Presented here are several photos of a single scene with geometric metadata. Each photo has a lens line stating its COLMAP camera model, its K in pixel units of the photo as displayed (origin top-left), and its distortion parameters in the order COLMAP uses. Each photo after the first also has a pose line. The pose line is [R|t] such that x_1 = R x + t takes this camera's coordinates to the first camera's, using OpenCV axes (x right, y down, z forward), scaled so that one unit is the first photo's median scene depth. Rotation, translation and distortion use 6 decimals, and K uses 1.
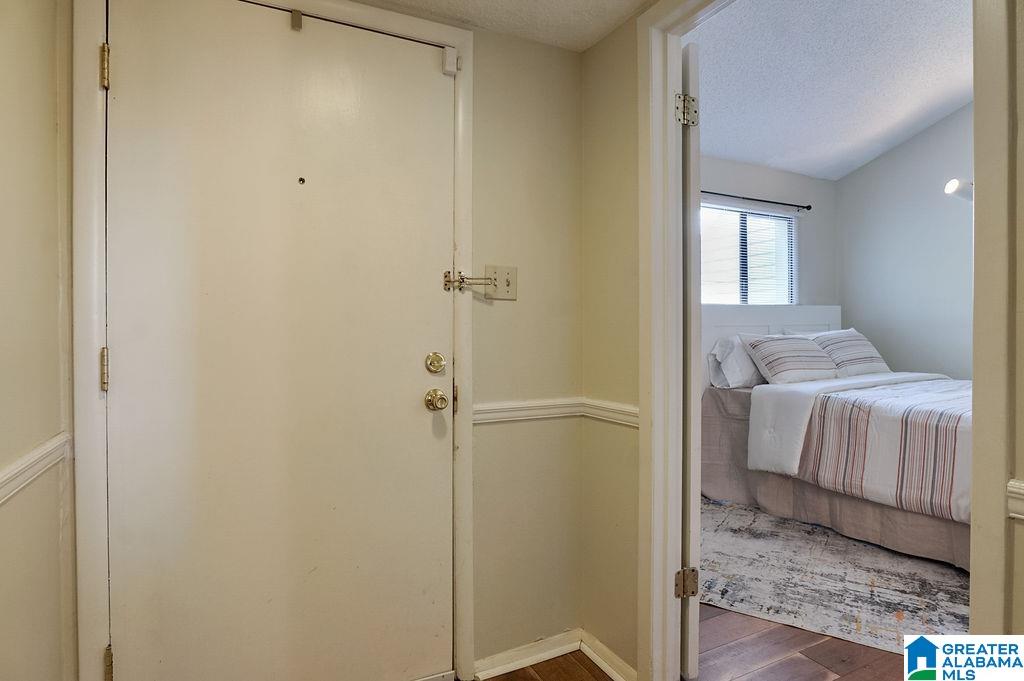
lens RADIAL K [[557.5, 0, 507.2], [0, 557.5, 336.5], [0, 0, 1]] dist [-0.027786, 0.003652]
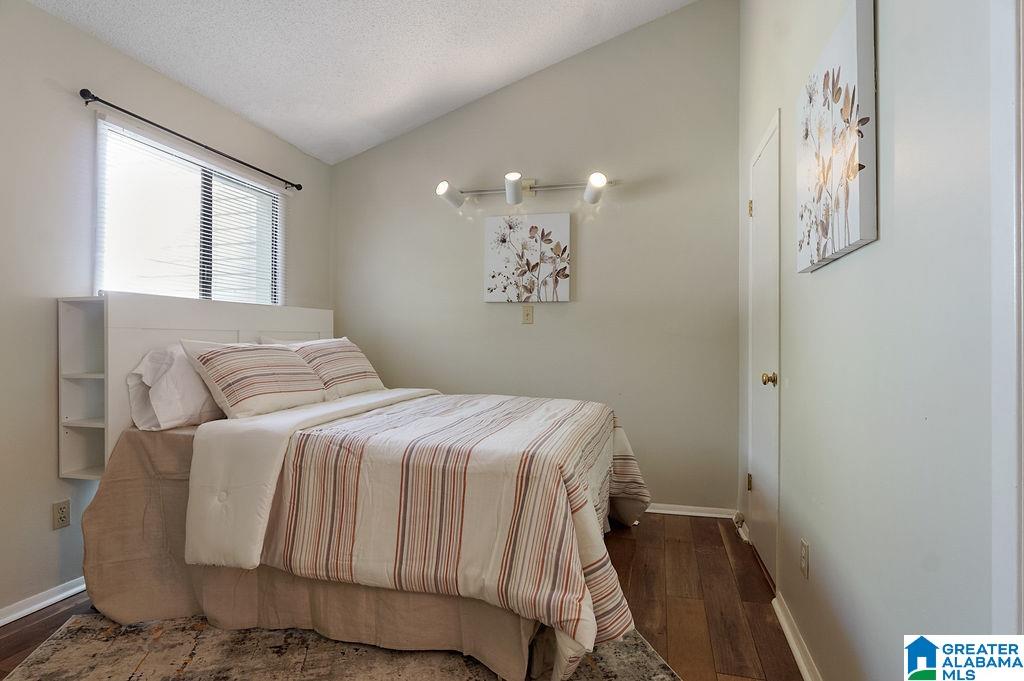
lens RADIAL K [[557.5, 0, 507.2], [0, 557.5, 336.5], [0, 0, 1]] dist [-0.027786, 0.003652]
pose [[0.673723, 0.020301, 0.738705, 0.244823], [-0.000986, 0.999646, -0.026573, 0.007928], [-0.738983, 0.017174, 0.673505, 0.365518]]
